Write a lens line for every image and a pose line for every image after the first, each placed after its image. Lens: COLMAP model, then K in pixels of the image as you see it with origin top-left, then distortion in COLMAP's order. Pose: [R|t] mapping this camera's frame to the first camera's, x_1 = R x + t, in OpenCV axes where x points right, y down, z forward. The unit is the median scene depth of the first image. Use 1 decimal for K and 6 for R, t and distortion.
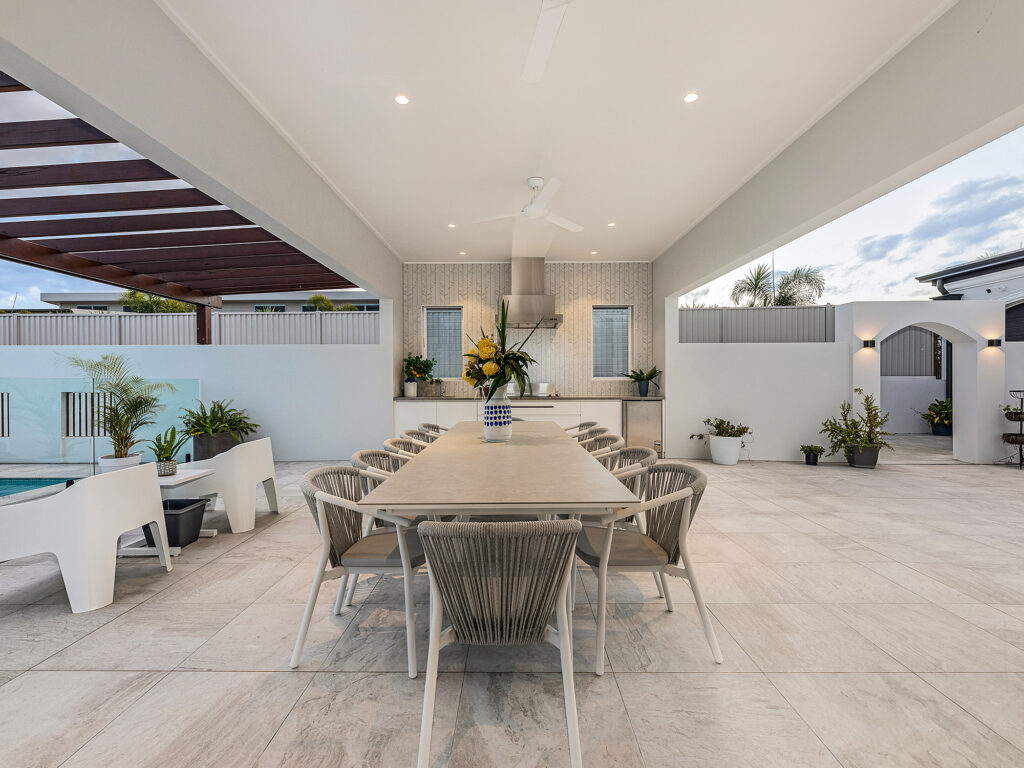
lens RADIAL K [[457.3, 0, 512.0], [0, 457.3, 384.0], [0, 0, 1]] dist [-0.002222, -0.000429]
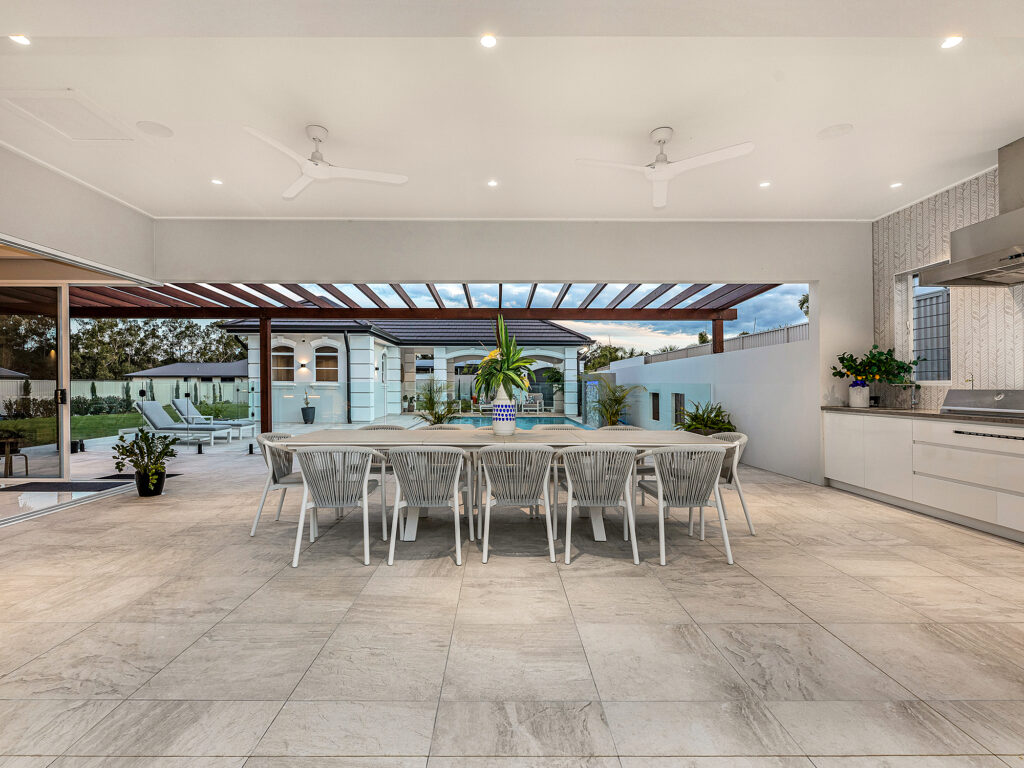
lens RADIAL K [[502.5, 0, 512.0], [0, 502.5, 384.0], [0, 0, 1]] dist [-0.000647, -0.000162]
pose [[0.035117, -0.003021, -0.999379, 0.589124], [-0.009557, 0.999949, -0.003359, -0.000841], [0.999338, 0.009669, 0.035086, 0.454097]]
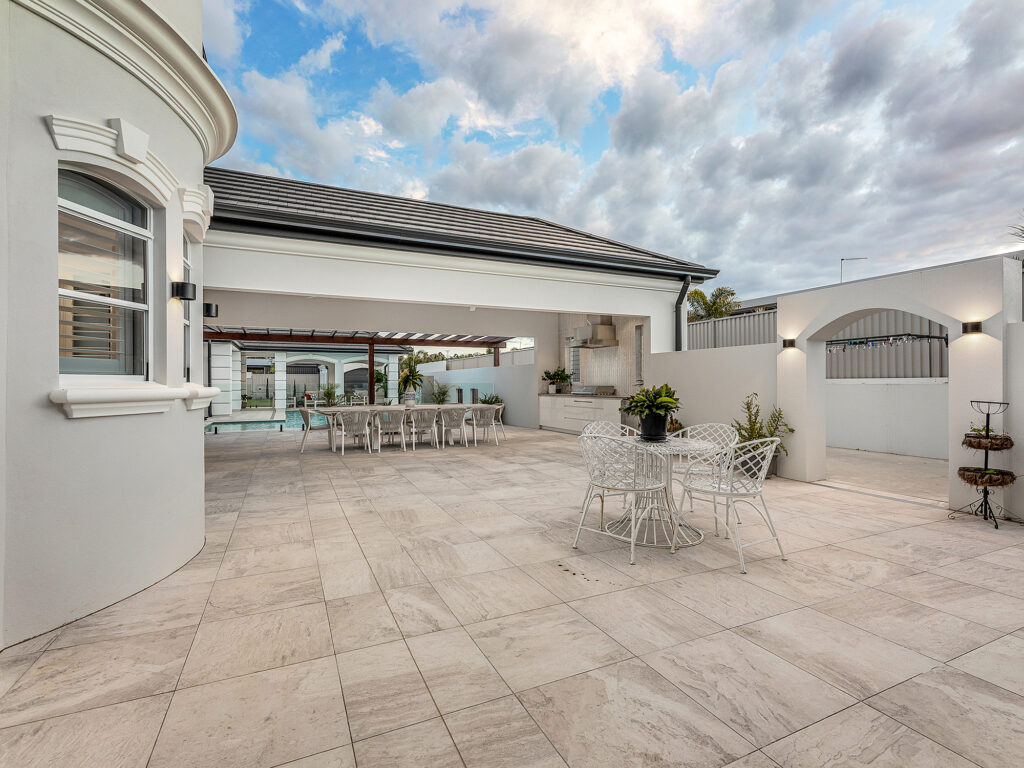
lens RADIAL K [[479.9, 0, 512.0], [0, 479.9, 384.0], [0, 0, 1]] dist [-0.000547, -0.000106]
pose [[0.433539, 0.001664, -0.901133, 1.386773], [0.002227, 0.999993, 0.002918, -0.013495], [0.901132, -0.003272, 0.433533, 0.113864]]
